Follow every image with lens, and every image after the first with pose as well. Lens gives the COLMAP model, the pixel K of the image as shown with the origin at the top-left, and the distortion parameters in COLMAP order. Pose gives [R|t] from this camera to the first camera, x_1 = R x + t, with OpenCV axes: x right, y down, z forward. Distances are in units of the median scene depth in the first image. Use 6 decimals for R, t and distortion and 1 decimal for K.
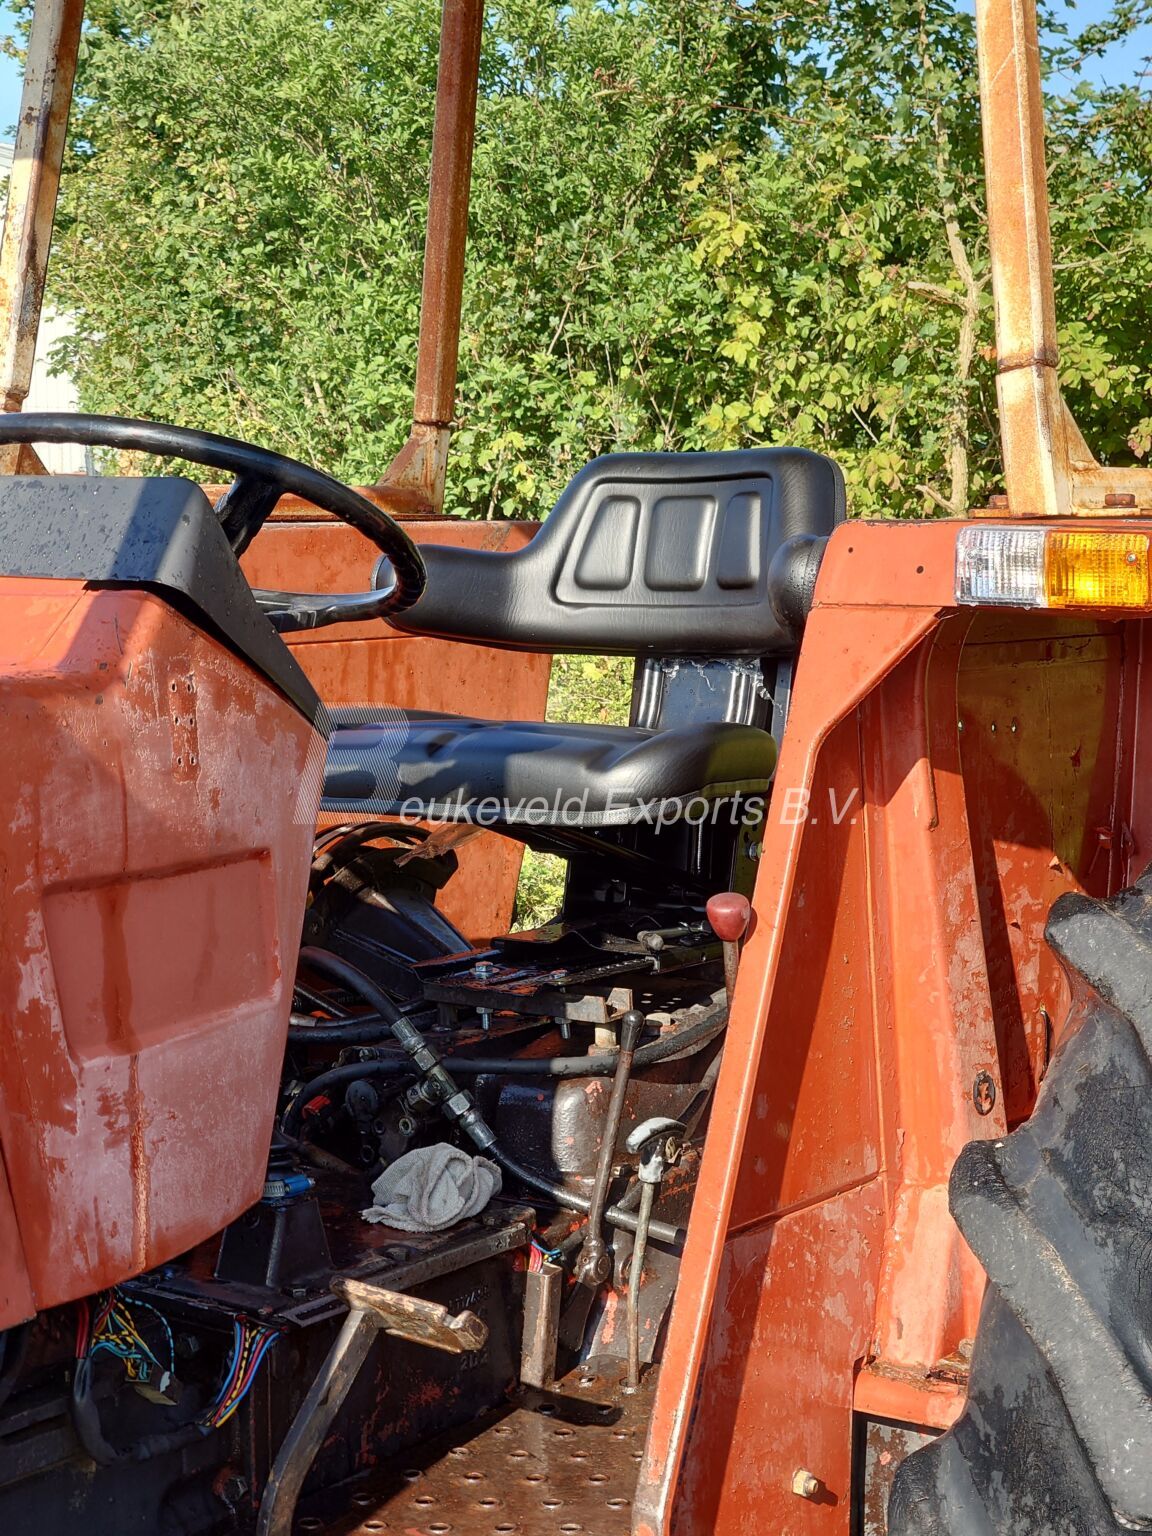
lens RADIAL K [[2572.1, 0, 576.0], [0, 2572.1, 768.0], [0, 0, 1]] dist [-0.002443, 0.088549]
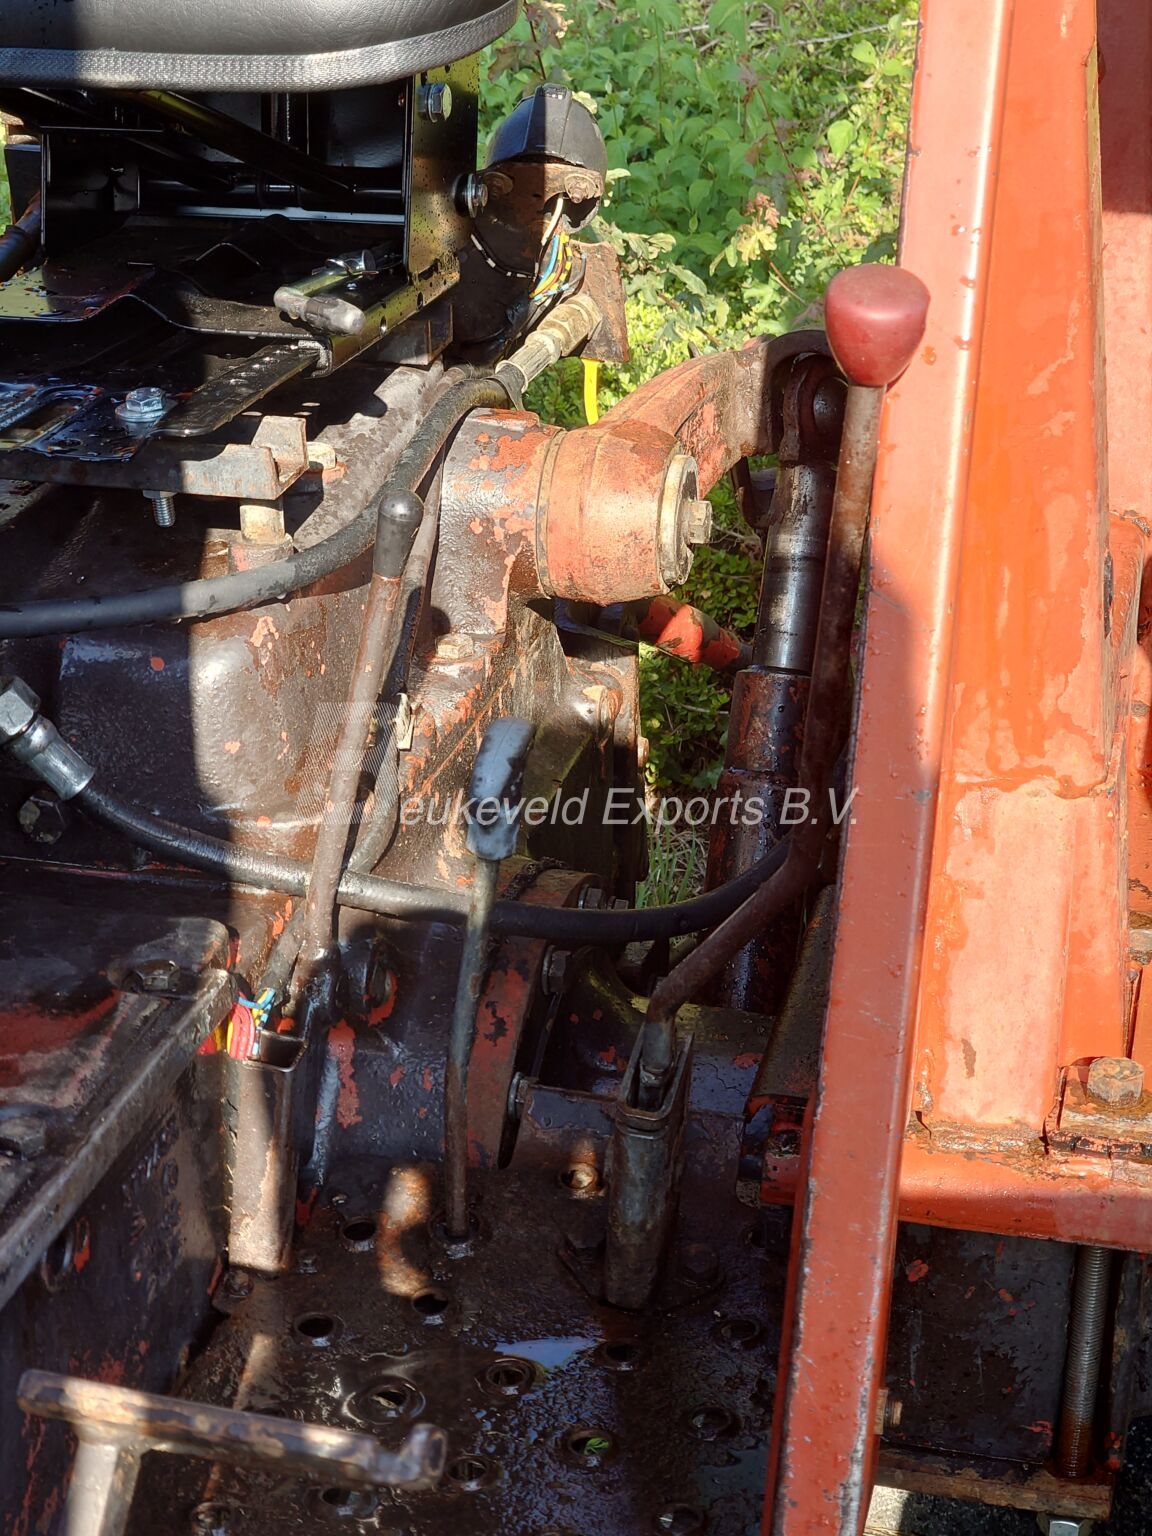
lens RADIAL K [[2572.1, 0, 576.0], [0, 2572.1, 768.0], [0, 0, 1]] dist [-0.002443, 0.088549]
pose [[0.923258, -0.138111, 0.358497, -0.119169], [0.018725, 0.948216, 0.317074, -0.005252], [-0.383724, -0.286028, 0.878034, 0.549565]]
